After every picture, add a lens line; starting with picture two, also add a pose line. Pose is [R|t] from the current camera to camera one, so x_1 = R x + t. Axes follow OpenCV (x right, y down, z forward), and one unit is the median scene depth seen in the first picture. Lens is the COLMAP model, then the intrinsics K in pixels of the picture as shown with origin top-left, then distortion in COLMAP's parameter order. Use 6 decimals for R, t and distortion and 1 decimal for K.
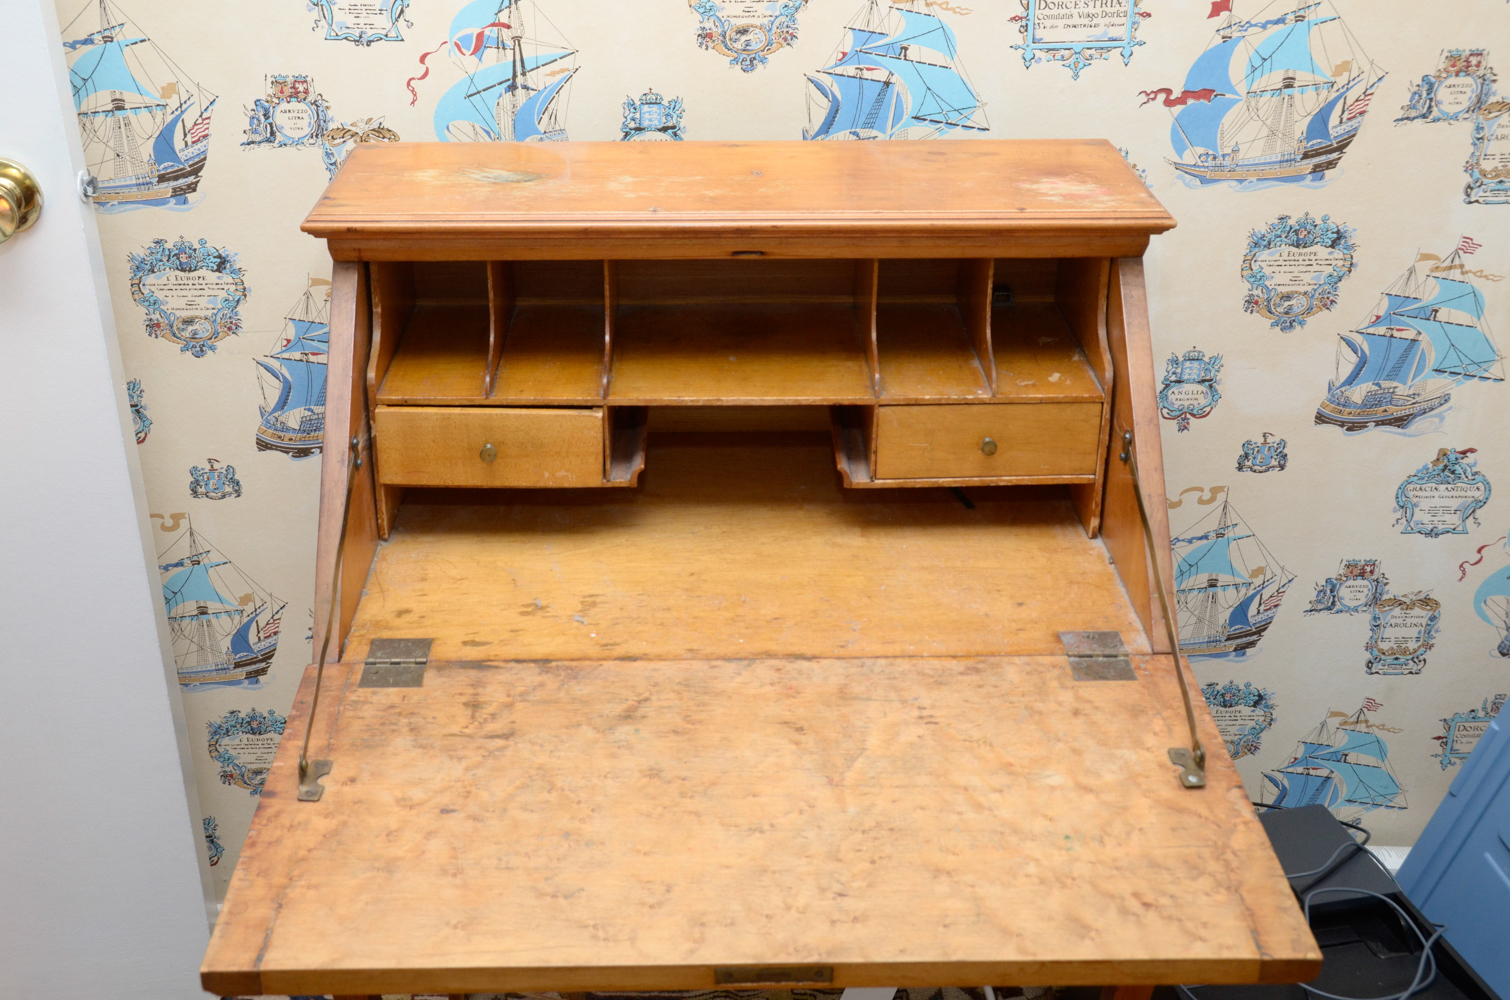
lens RADIAL K [[1817.3, 0, 735.9], [0, 1817.3, 526.4], [0, 0, 1]] dist [0.010315, 0.000000]
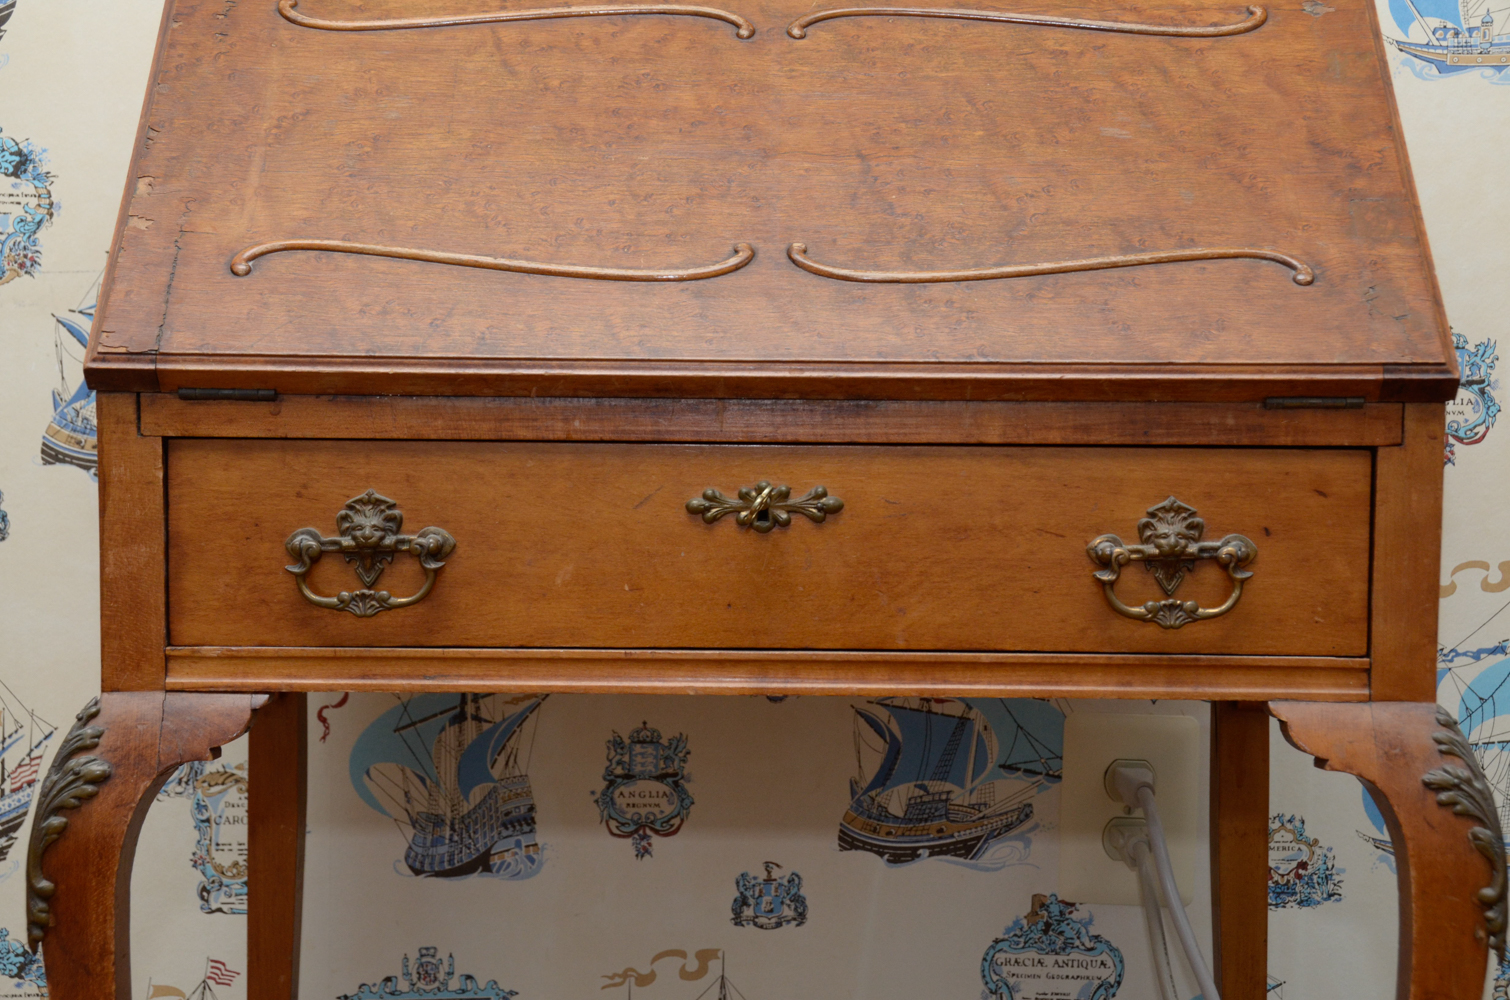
lens RADIAL K [[2750.7, 0, 734.9], [0, 2750.7, 539.5], [0, 0, 1]] dist [0.322892, 0.000000]
pose [[0.999695, 0.008762, -0.023092, 0.015574], [-0.017829, 0.903027, -0.429214, 0.487502], [0.017091, 0.429495, 0.902907, 0.109315]]
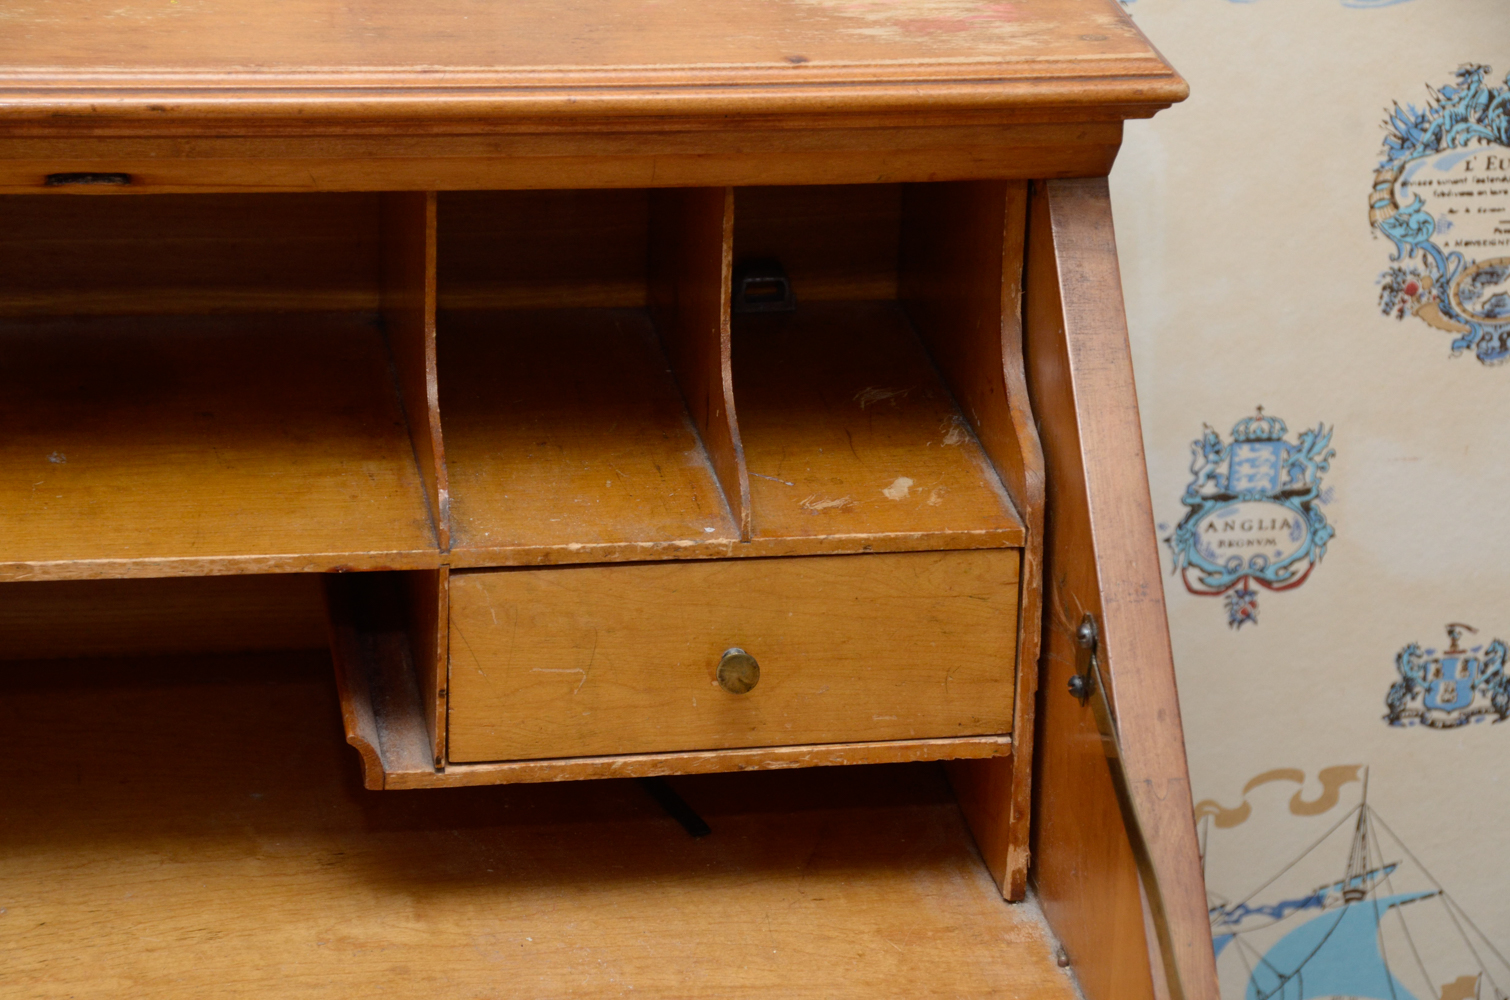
lens RADIAL K [[4928.9, 0, 748.2], [0, 4928.9, 516.7], [0, 0, 1]] dist [0.714321, 0.000000]
pose [[0.991164, -0.024024, 0.130450, 0.004850], [0.035183, 0.995851, -0.083923, 0.011580], [-0.127893, 0.087771, 0.987897, -0.040344]]
